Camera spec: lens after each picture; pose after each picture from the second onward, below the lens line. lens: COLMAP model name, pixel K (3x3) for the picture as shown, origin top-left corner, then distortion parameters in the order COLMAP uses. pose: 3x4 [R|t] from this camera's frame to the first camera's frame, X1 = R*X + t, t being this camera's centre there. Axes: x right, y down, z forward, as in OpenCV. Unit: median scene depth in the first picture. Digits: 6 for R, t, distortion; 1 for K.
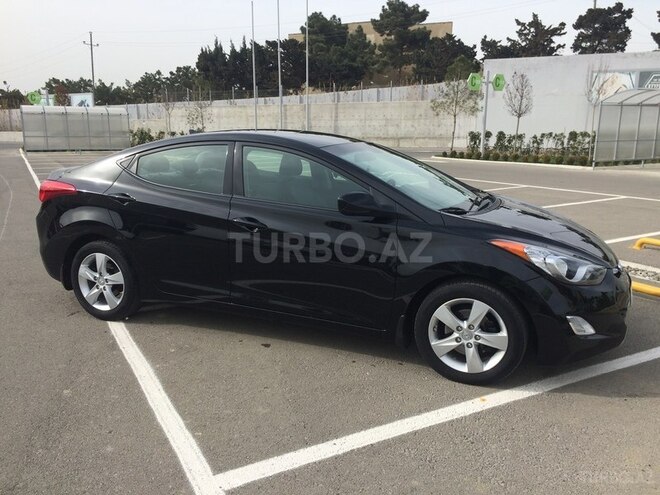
lens RADIAL K [[567.8, 0, 322.7], [0, 567.8, 247.3], [0, 0, 1]] dist [0.069590, -0.099992]
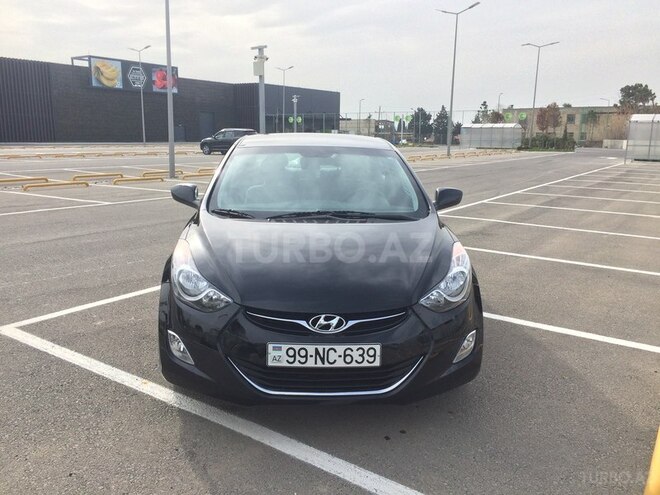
lens RADIAL K [[548.5, 0, 304.2], [0, 548.5, 234.1], [0, 0, 1]] dist [0.023892, 0.002294]
pose [[0.438888, 0.163537, -0.883534, 0.168250], [-0.191333, 0.977756, 0.085934, -0.020207], [0.877935, 0.131334, 0.460415, 0.098220]]
